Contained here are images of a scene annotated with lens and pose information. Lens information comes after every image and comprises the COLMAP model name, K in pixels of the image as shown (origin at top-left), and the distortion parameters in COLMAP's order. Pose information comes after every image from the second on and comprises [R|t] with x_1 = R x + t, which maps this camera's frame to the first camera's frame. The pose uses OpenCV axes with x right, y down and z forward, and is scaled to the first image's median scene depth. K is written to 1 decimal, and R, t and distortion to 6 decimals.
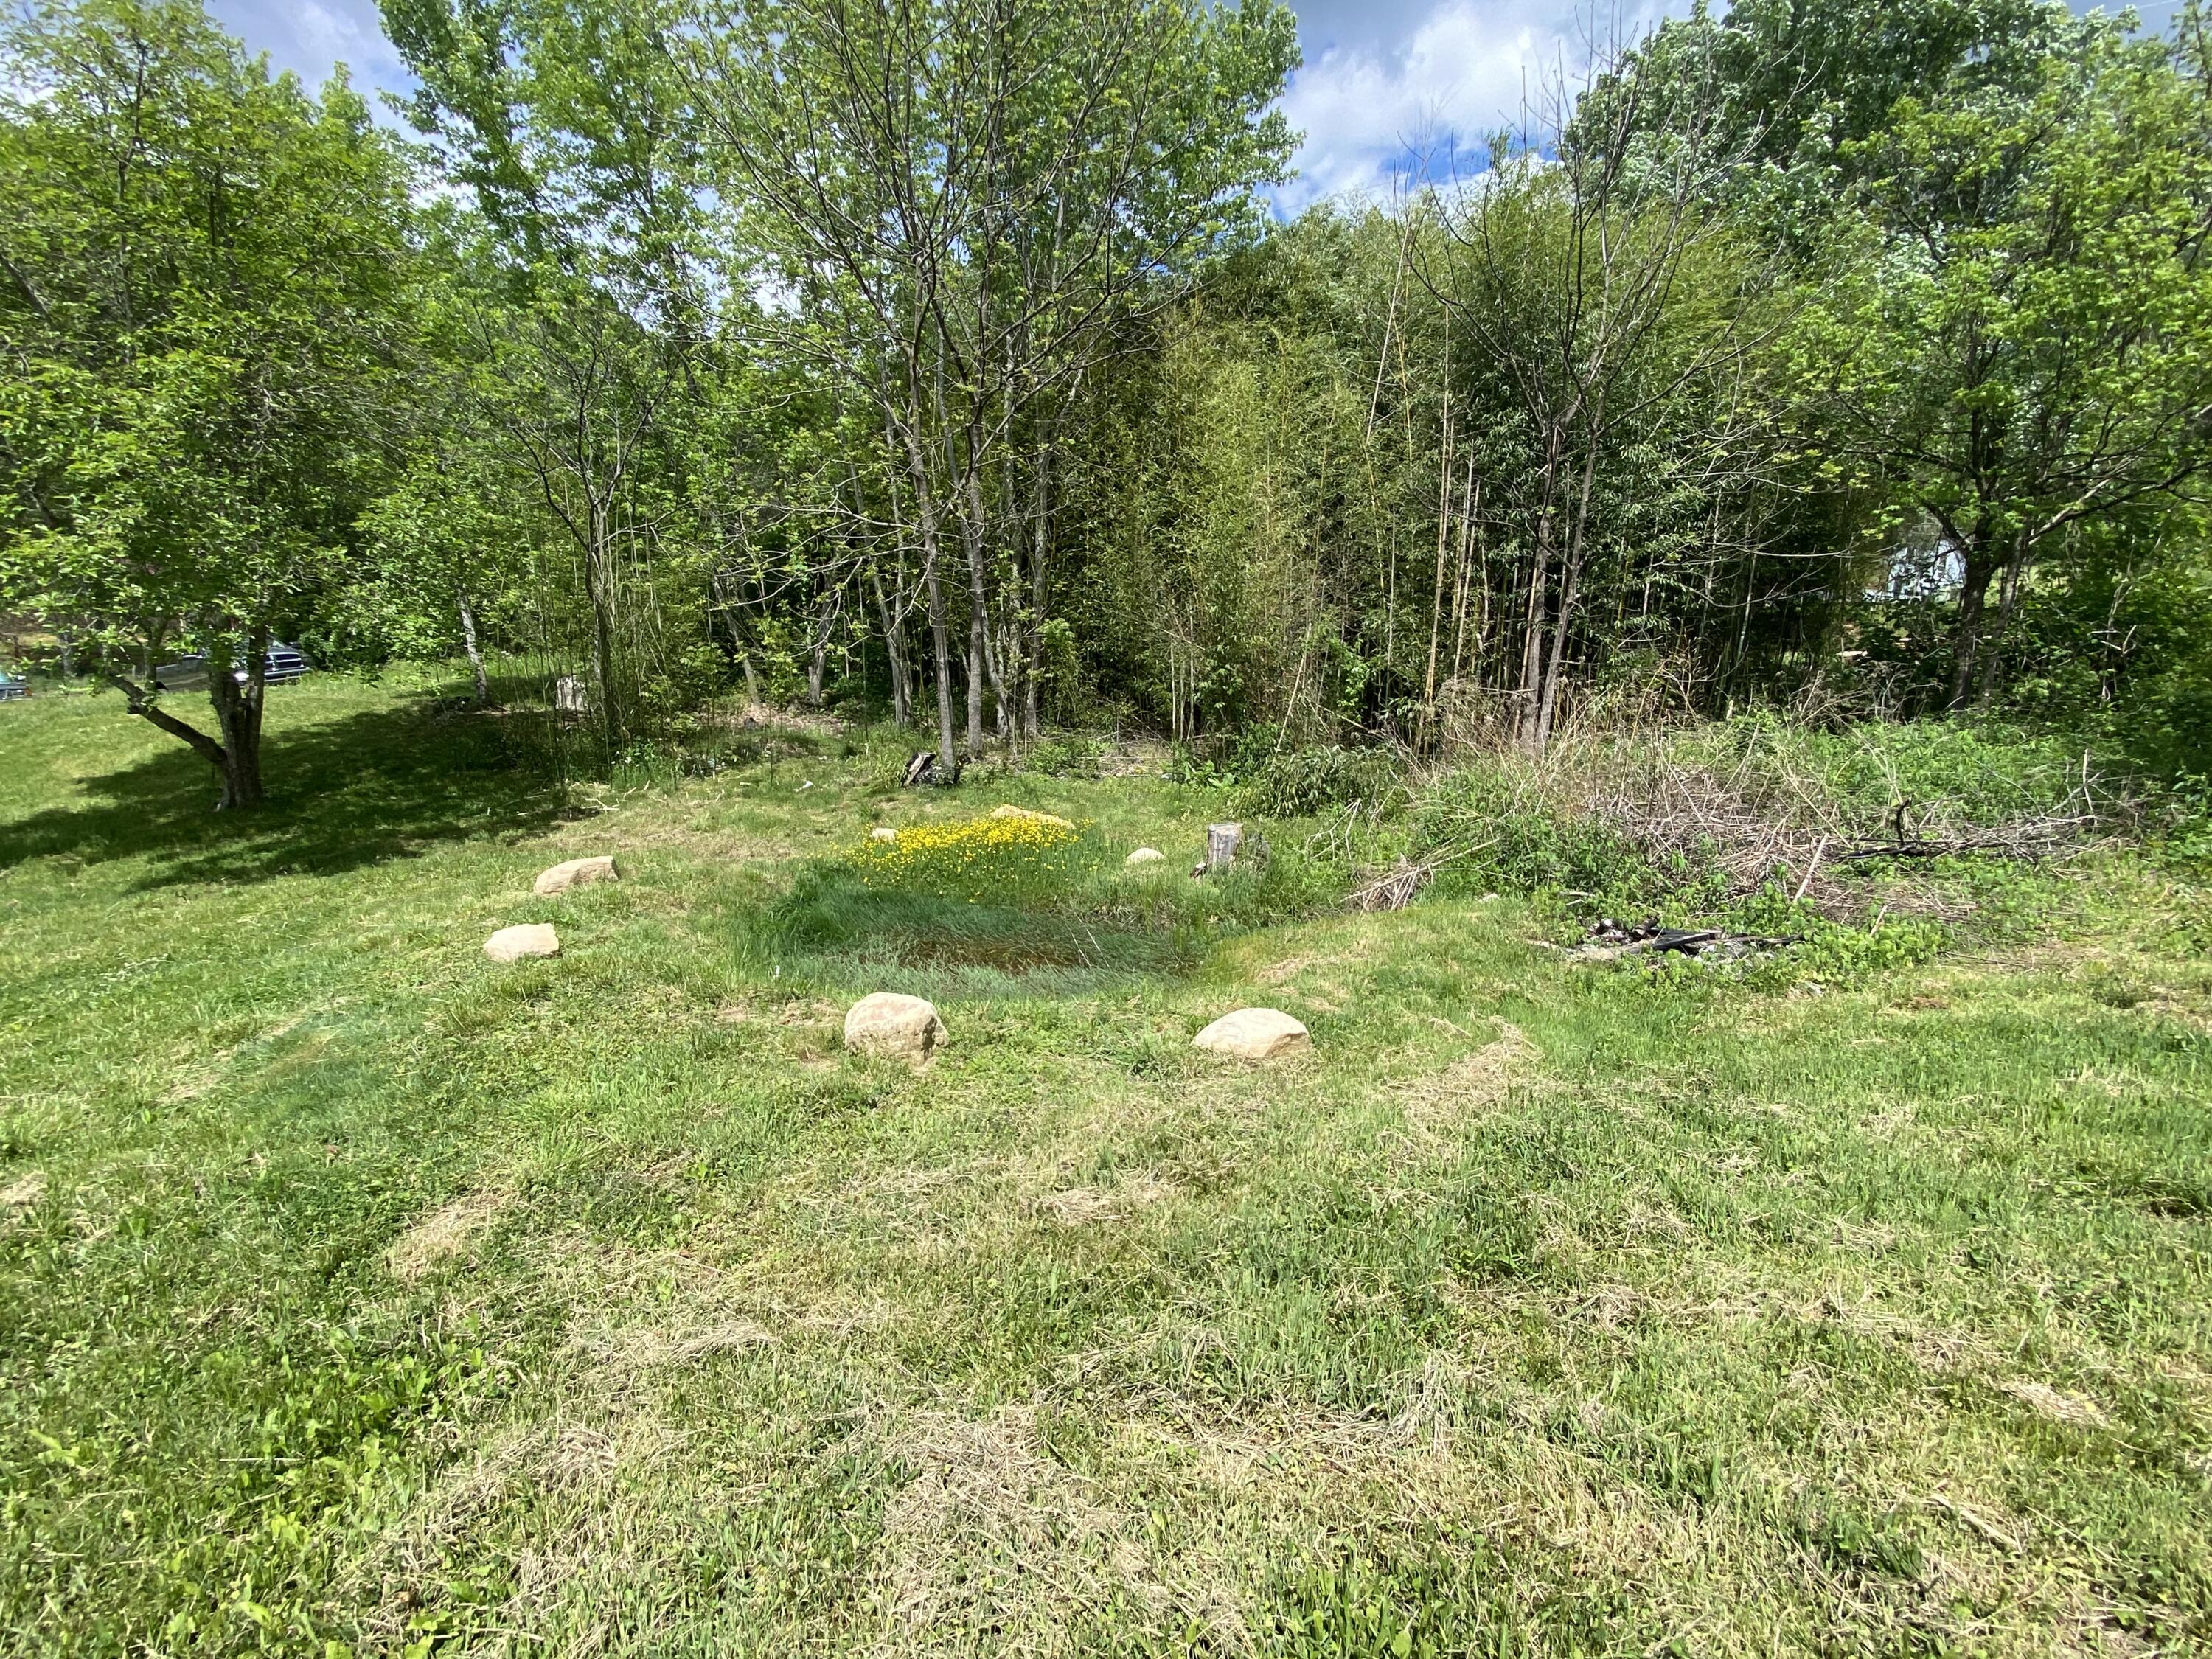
lens RADIAL K [[1076.1, 0, 1104.7], [0, 1076.1, 829.9], [0, 0, 1]] dist [-0.001925, -0.000477]
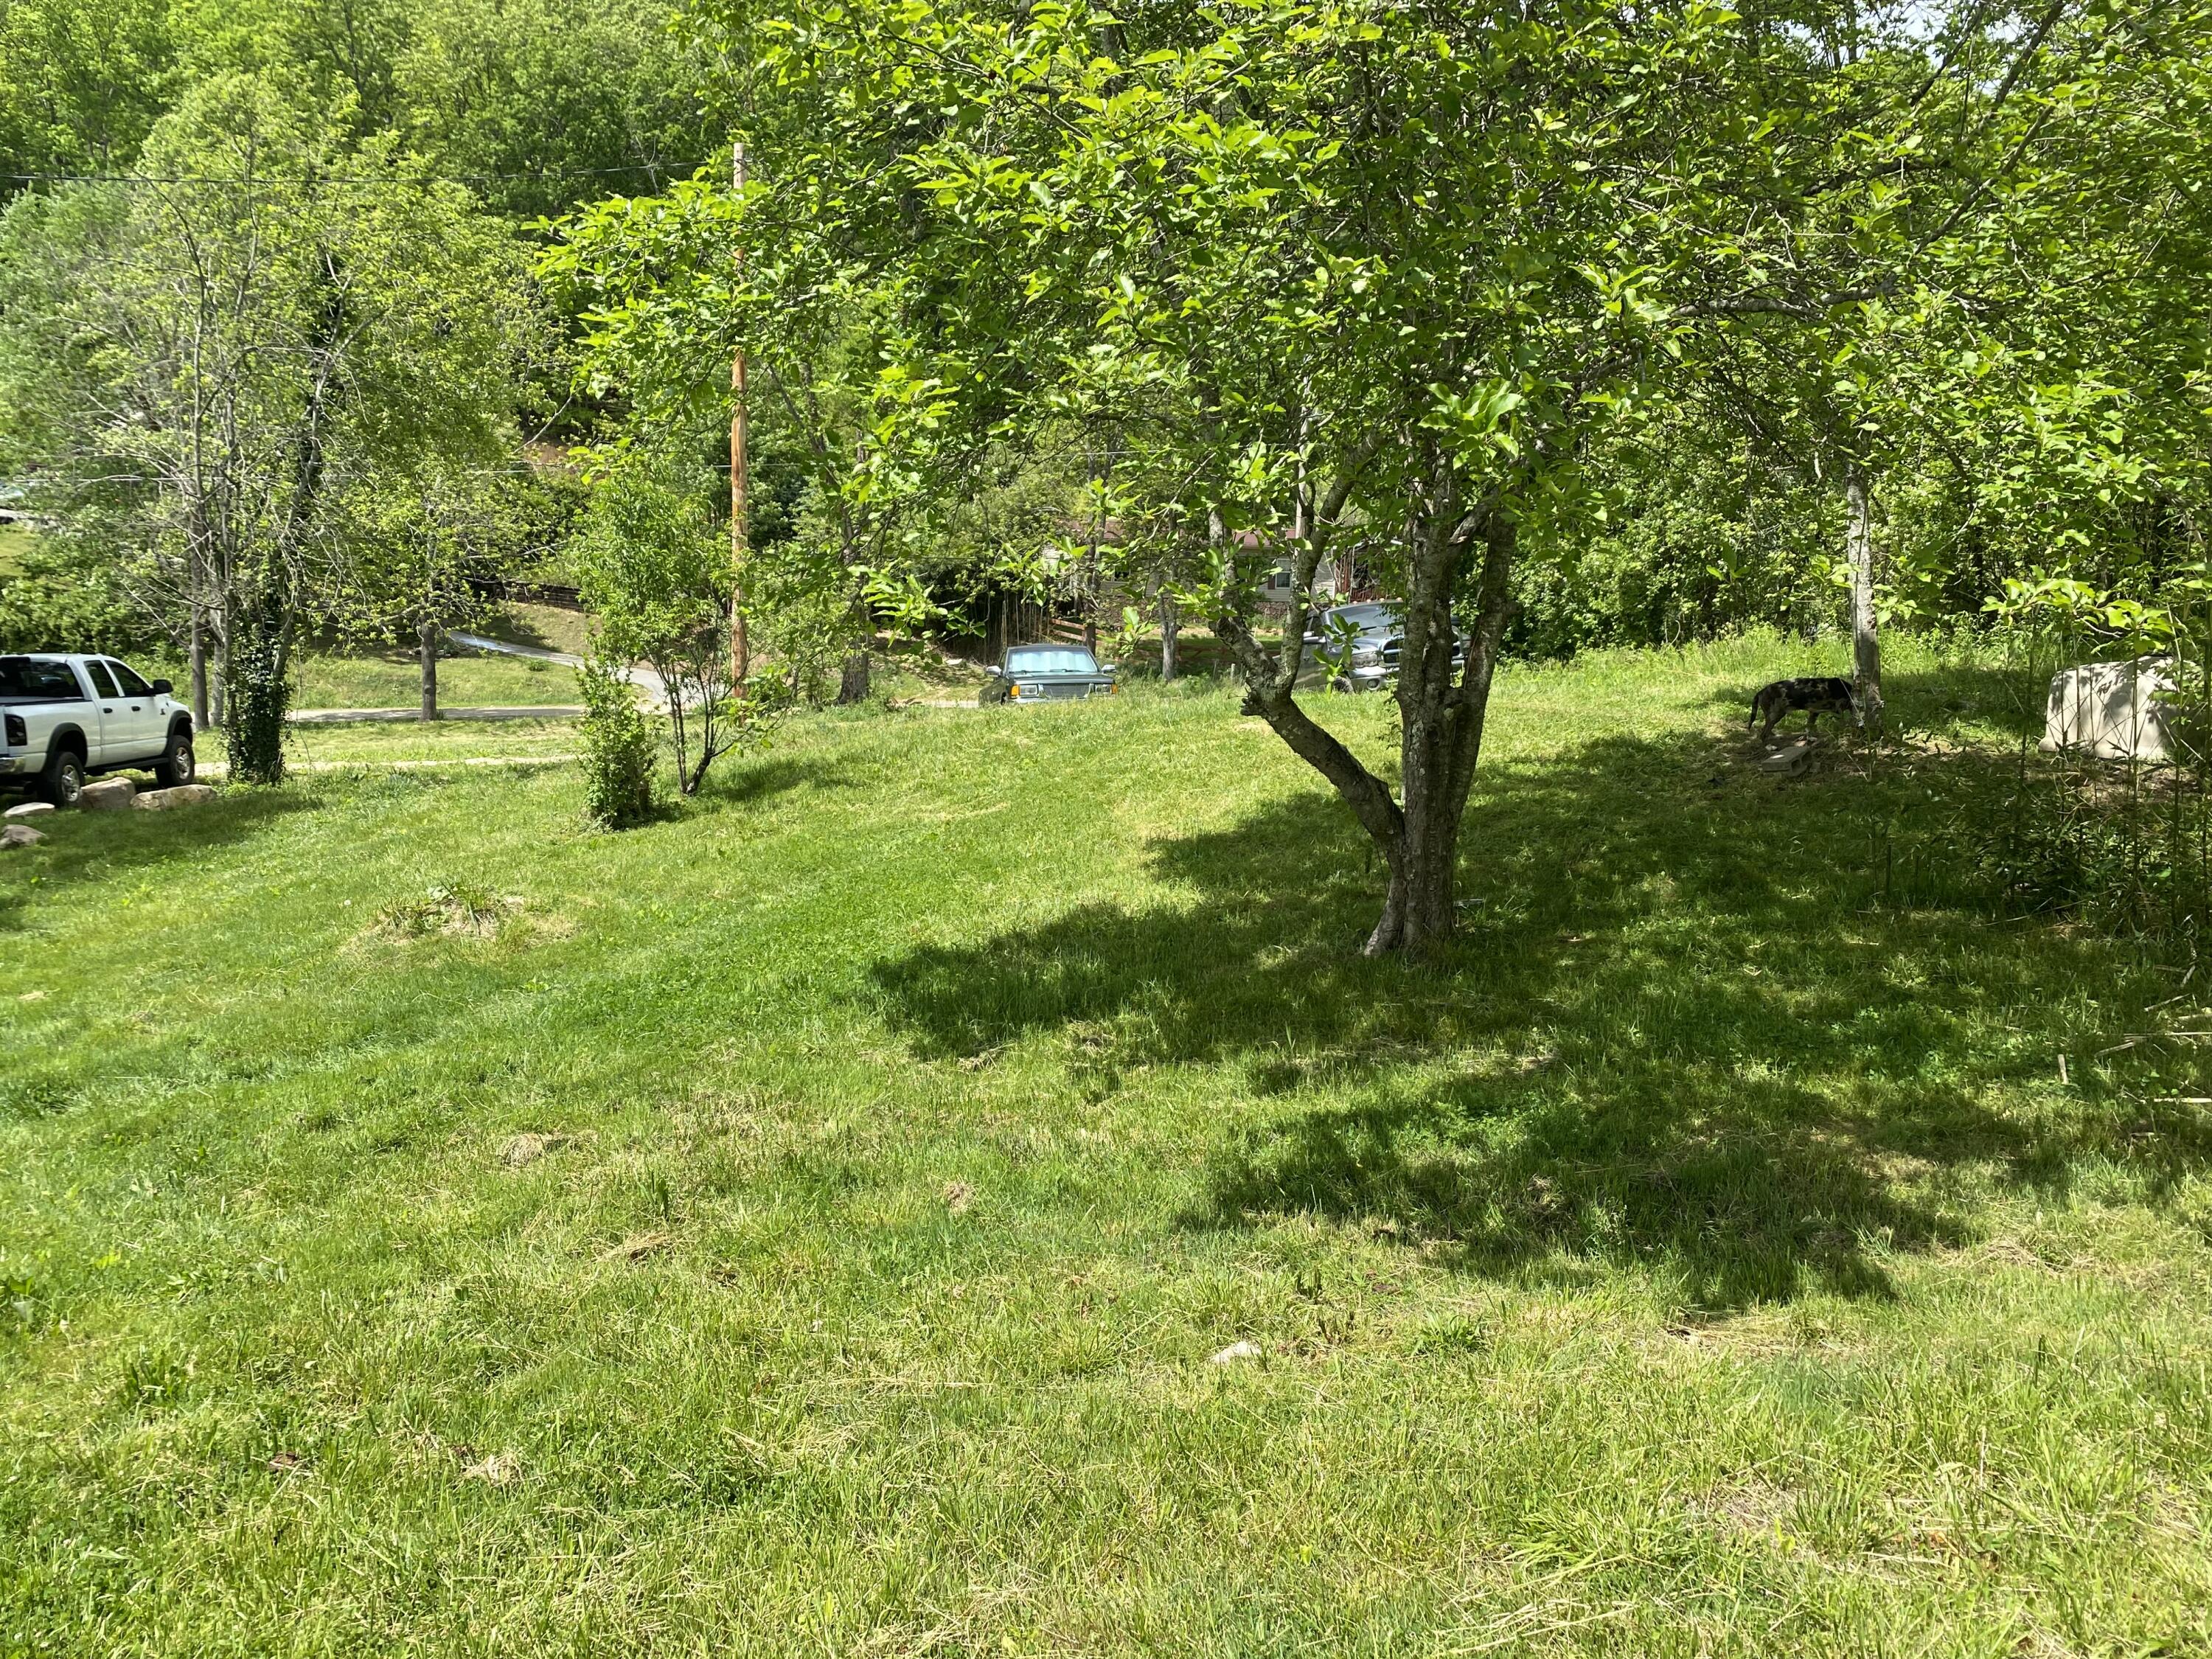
lens RADIAL K [[1677.9, 0, 1105.9], [0, 1677.9, 825.4], [0, 0, 1]] dist [0.000270, 0.000138]
pose [[0.690258, 0.086182, -0.718413, -0.445586], [-0.141138, 0.989846, -0.016864, -0.041845], [0.709665, 0.113036, 0.695413, 0.480746]]
